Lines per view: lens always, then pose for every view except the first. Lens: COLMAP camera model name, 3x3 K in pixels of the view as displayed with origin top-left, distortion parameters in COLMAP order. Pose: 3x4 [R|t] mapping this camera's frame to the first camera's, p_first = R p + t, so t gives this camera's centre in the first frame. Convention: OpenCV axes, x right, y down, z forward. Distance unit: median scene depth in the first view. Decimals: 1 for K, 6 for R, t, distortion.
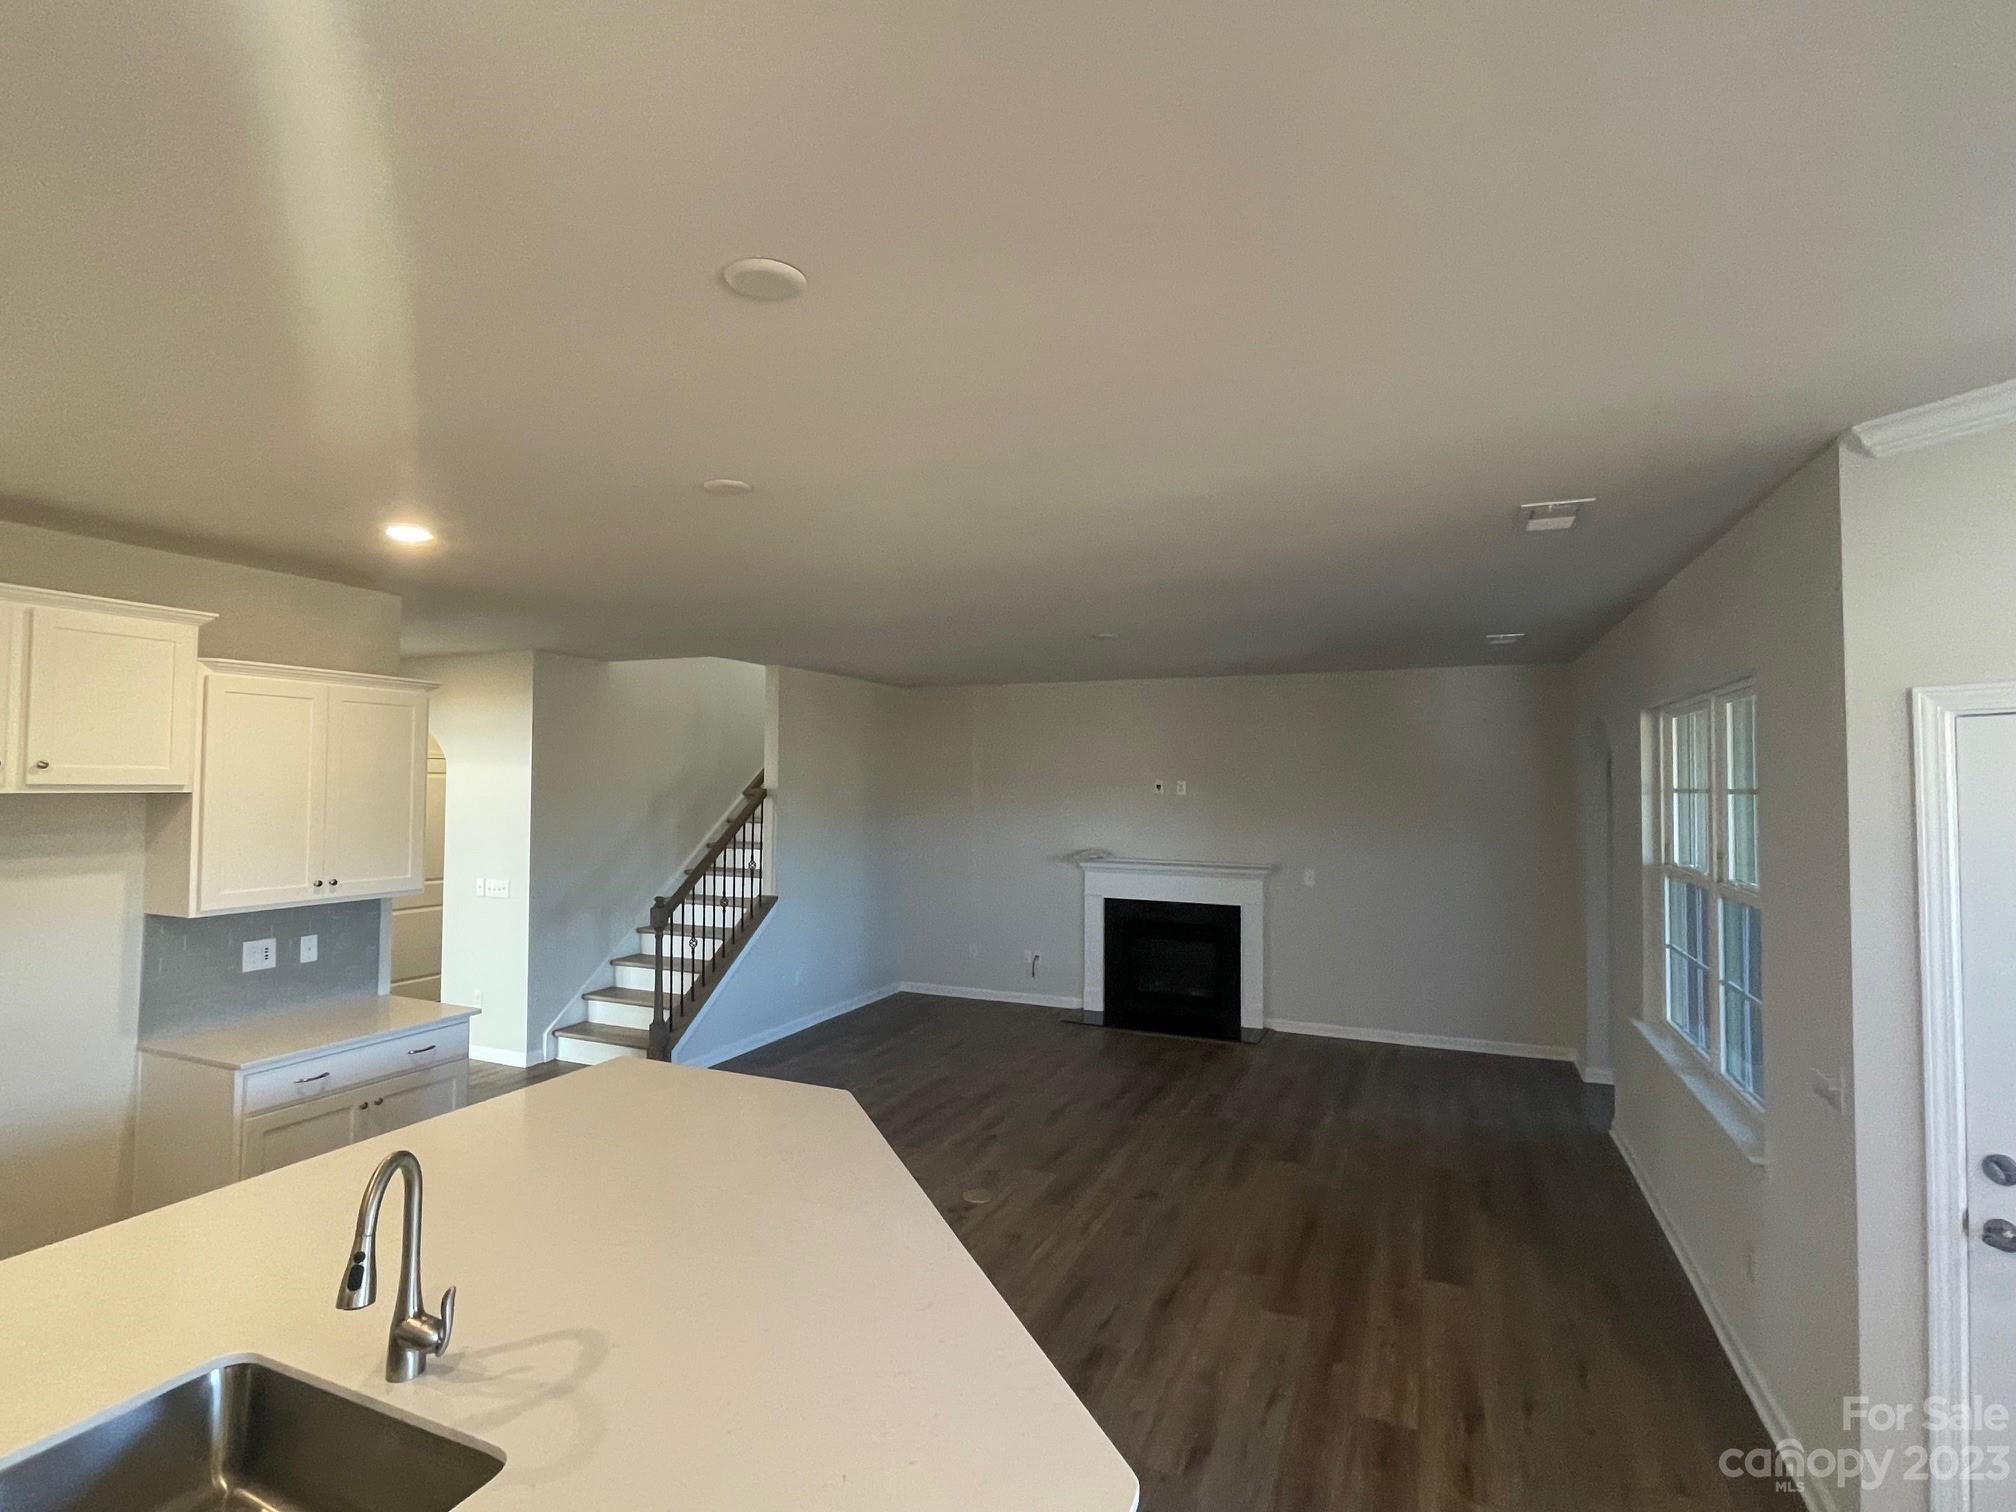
lens RADIAL K [[978.1, 0, 1005.8], [0, 978.1, 750.5], [0, 0, 1]] dist [-0.002495, -0.000880]
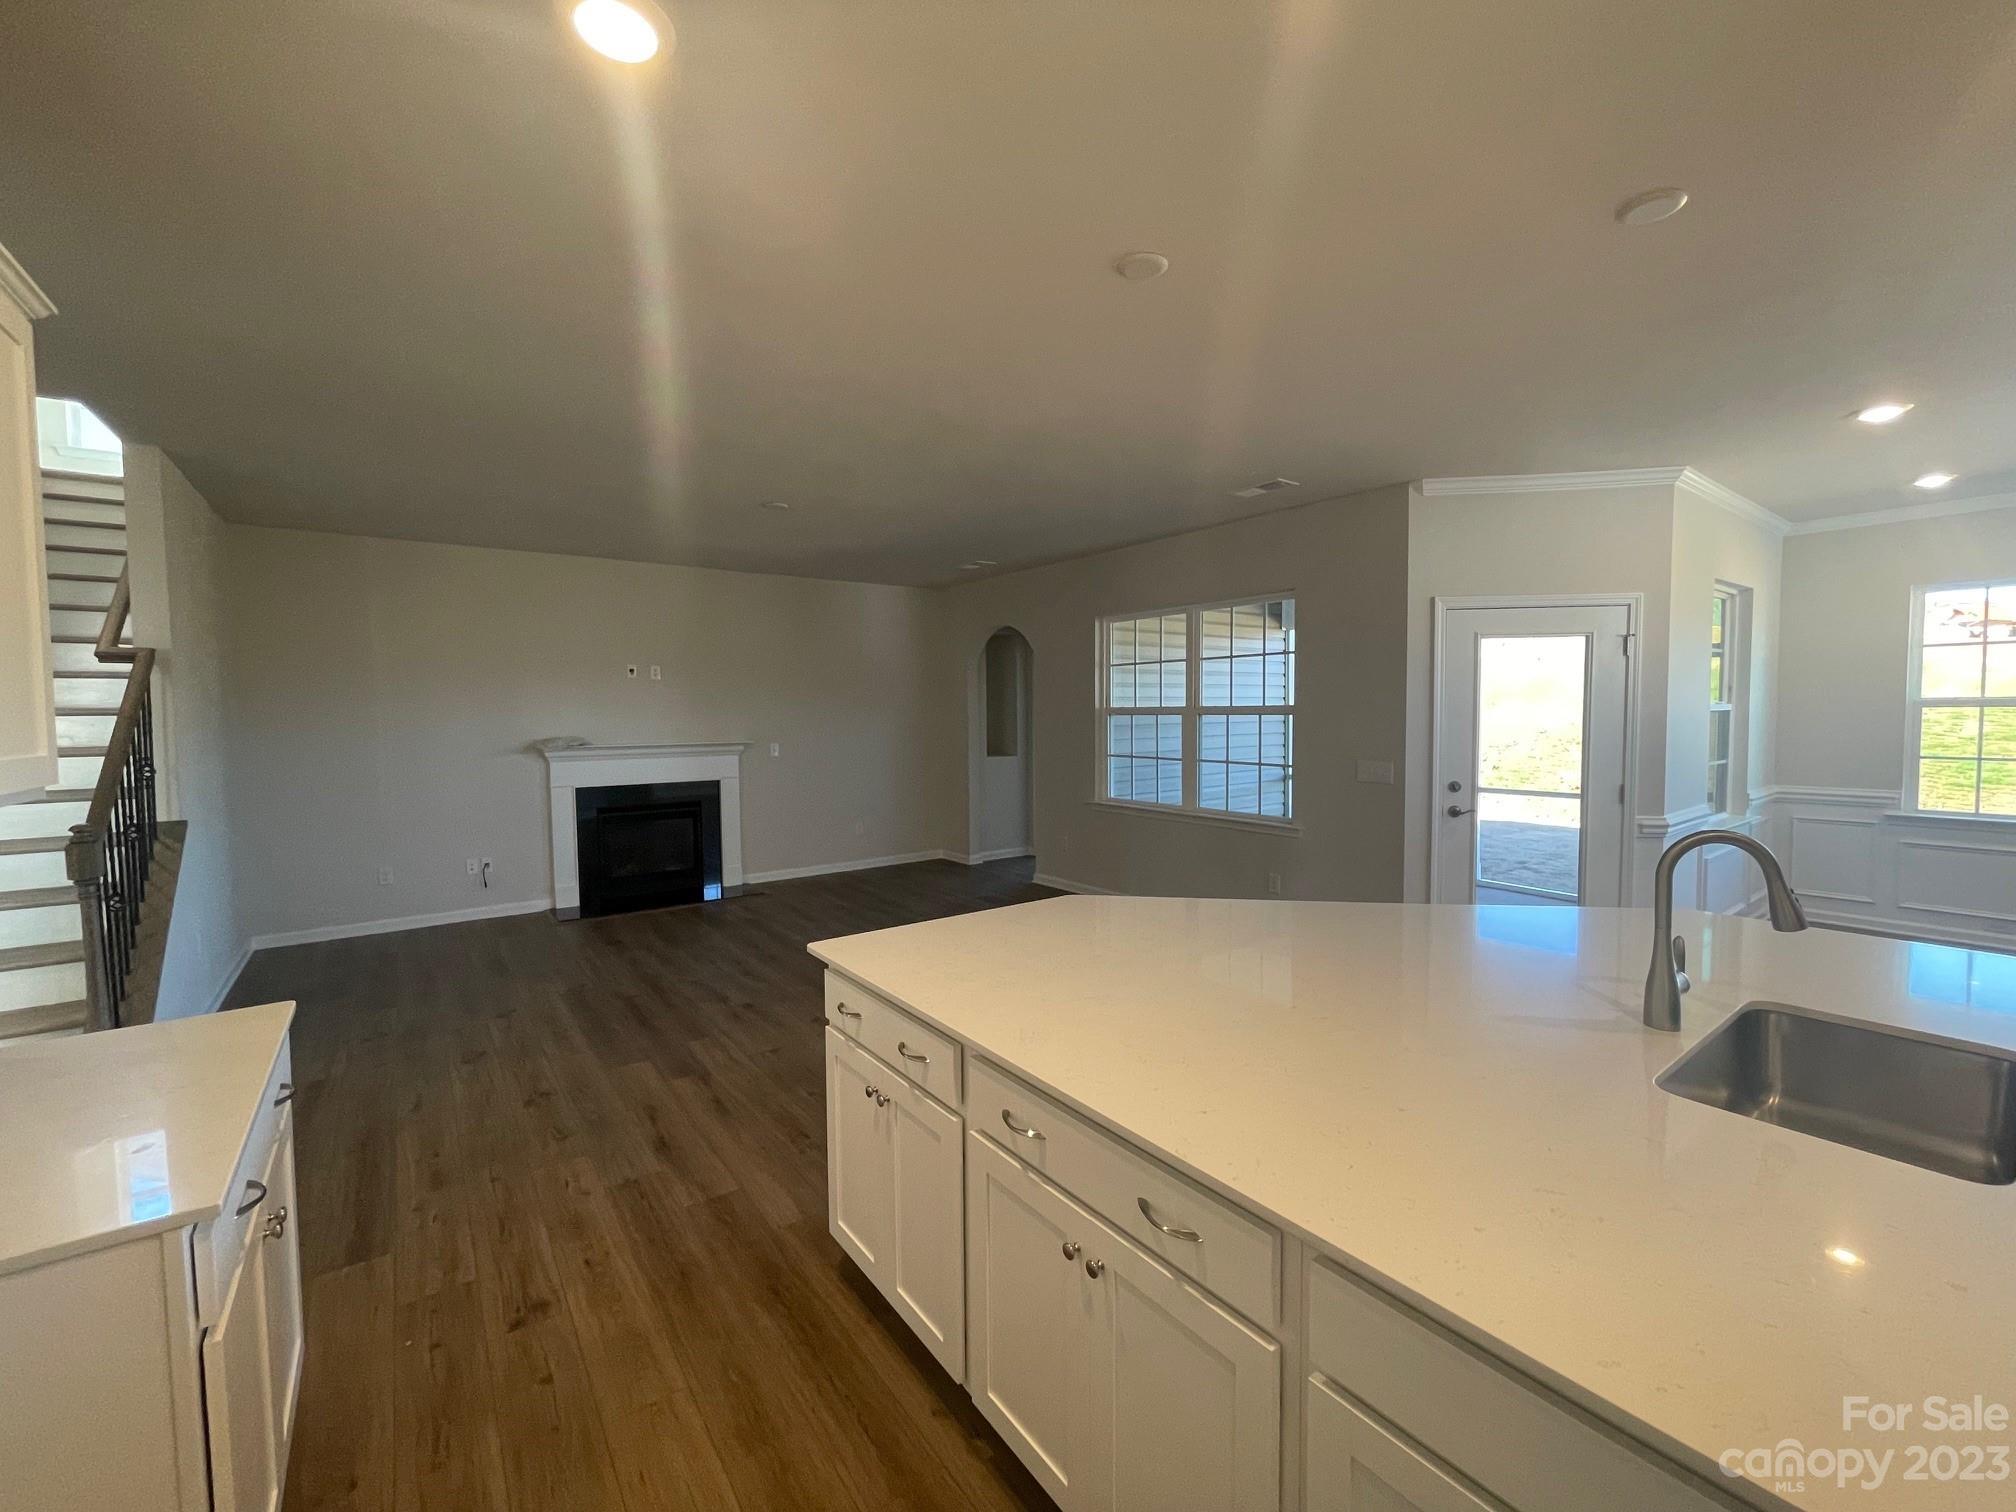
lens RADIAL K [[819.3, 0, 1008.0], [0, 819.3, 756.0], [0, 0, 1]] dist [-0.002038, 0.000239]
pose [[0.501049, -0.060349, 0.863312, -0.649760], [-0.015776, 0.996763, 0.078834, 0.088212], [-0.865275, -0.053119, 0.498475, 0.424926]]
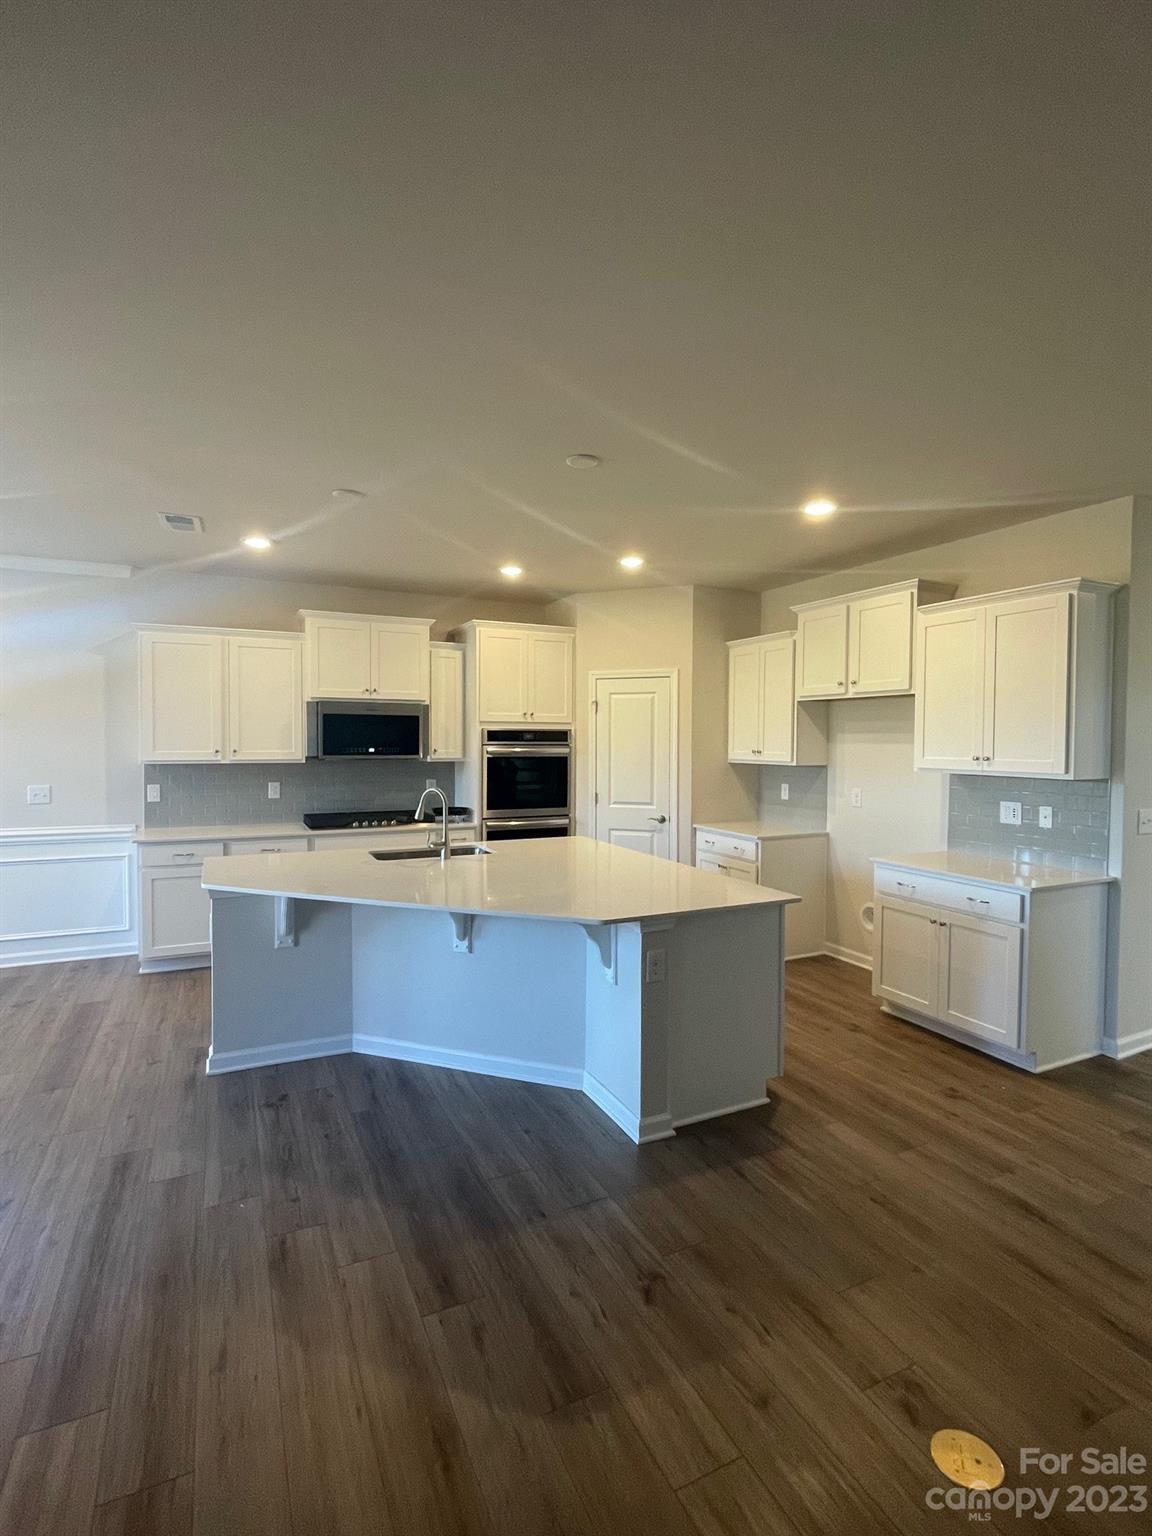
lens RADIAL K [[745.2, 0, 583.8], [0, 745.2, 764.3], [0, 0, 1]] dist [-0.002495, -0.000880]
pose [[-0.648000, 0.017397, -0.761442, 0.348675], [0.016584, 0.999824, 0.008730, 0.106597], [0.761460, -0.006971, -0.648174, 1.052583]]
